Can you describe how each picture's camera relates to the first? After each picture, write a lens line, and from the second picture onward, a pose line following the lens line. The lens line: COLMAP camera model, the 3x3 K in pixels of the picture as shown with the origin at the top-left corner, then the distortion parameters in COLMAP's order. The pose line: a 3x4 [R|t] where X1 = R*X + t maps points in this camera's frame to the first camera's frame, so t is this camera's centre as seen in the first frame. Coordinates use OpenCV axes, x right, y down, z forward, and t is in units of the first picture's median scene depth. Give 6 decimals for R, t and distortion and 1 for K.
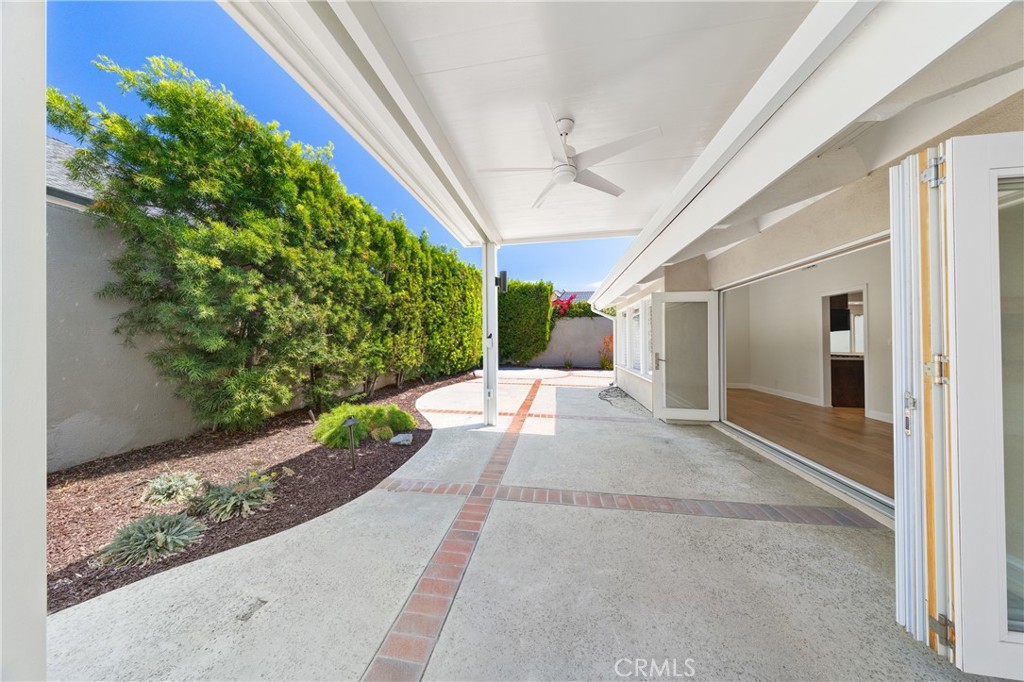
lens RADIAL K [[296.5, 0, 508.4], [0, 296.5, 336.8], [0, 0, 1]] dist [0.000768, 0.000022]
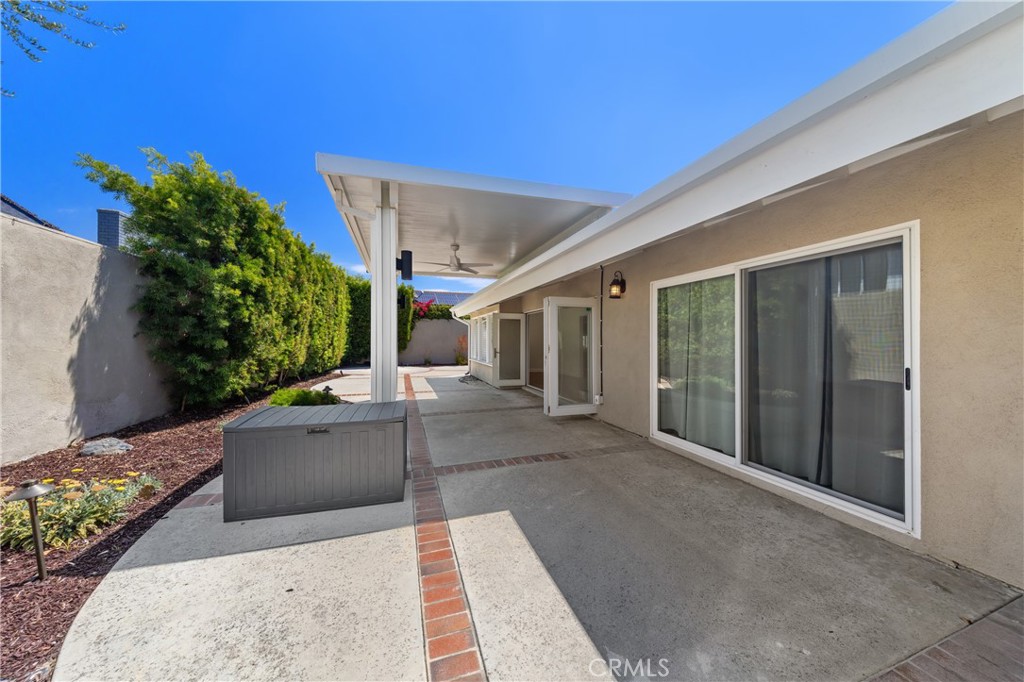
lens RADIAL K [[351.0, 0, 514.5], [0, 351.0, 338.7], [0, 0, 1]] dist [0.001257, 0.000051]
pose [[0.882392, 0.003007, 0.470505, -0.294396], [-0.008466, 0.999919, 0.009486, -0.018366], [-0.470438, -0.012353, 0.882347, -0.697724]]
